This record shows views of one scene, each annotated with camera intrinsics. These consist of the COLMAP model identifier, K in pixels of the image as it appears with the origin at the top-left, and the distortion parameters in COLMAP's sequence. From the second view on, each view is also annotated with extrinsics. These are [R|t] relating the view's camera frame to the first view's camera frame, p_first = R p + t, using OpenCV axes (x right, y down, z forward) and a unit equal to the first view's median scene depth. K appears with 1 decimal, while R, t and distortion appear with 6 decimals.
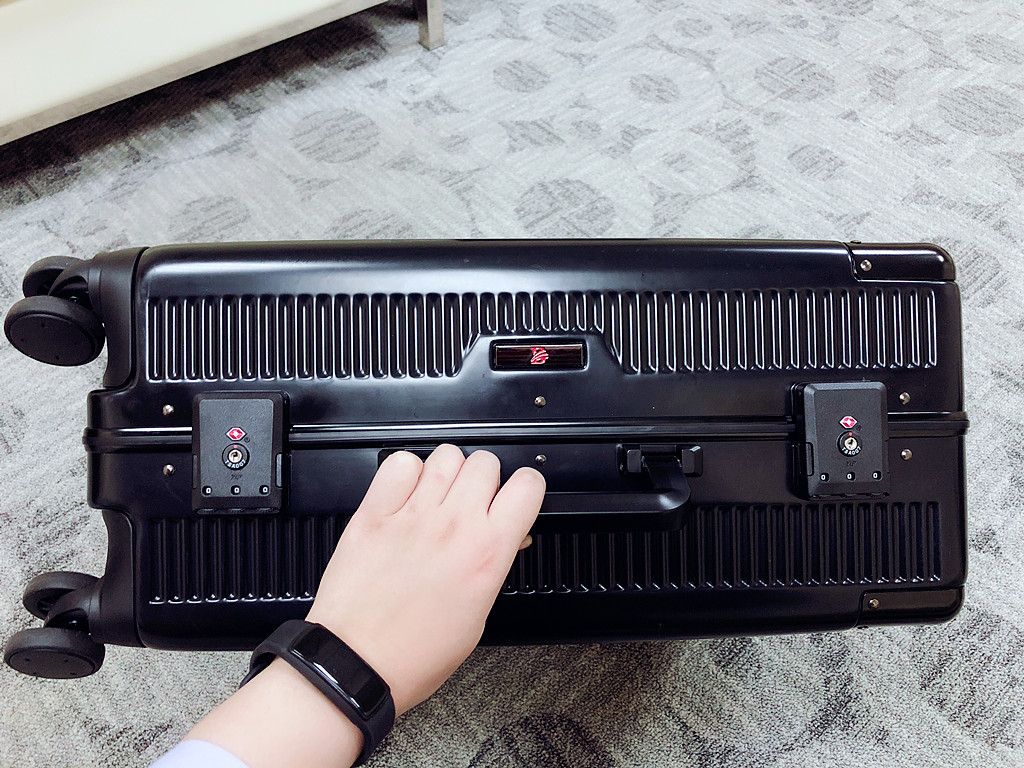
lens RADIAL K [[854.2, 0, 512.0], [0, 854.2, 384.0], [0, 0, 1]] dist [0.030243, -0.012190]
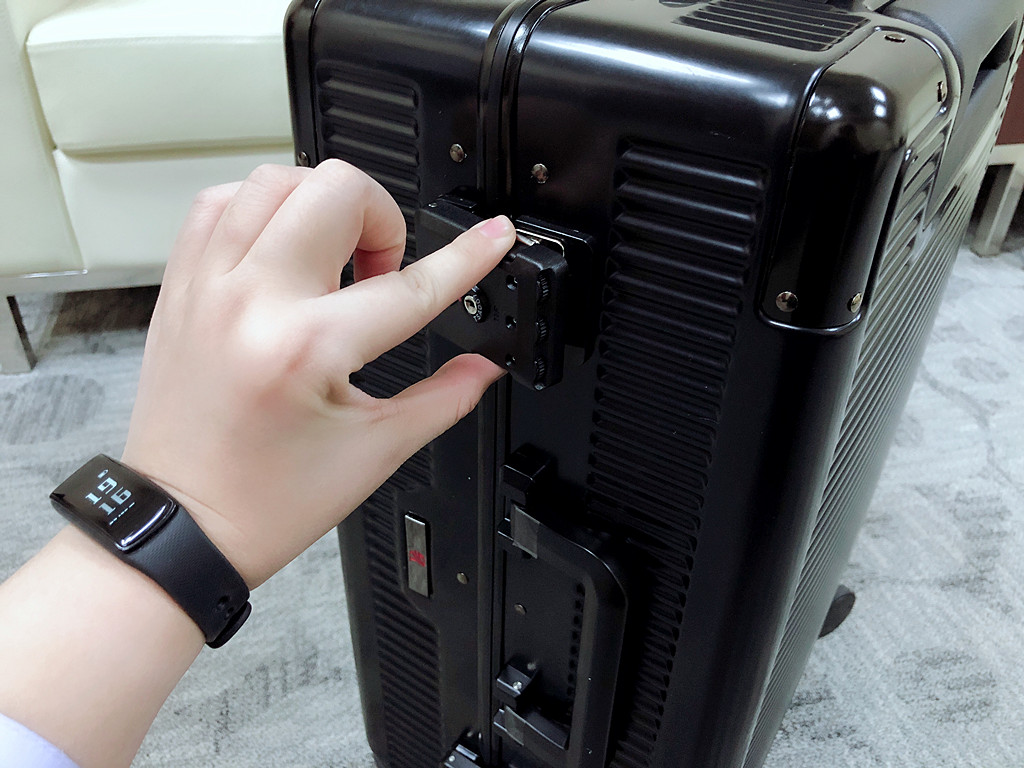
lens RADIAL K [[854.2, 0, 512.0], [0, 854.2, 384.0], [0, 0, 1]] dist [0.030243, -0.012190]
pose [[0.880409, 0.259132, -0.397152, 0.158973], [-0.364174, 0.905879, -0.216240, -0.084785], [0.303738, 0.335012, 0.891914, 0.191731]]
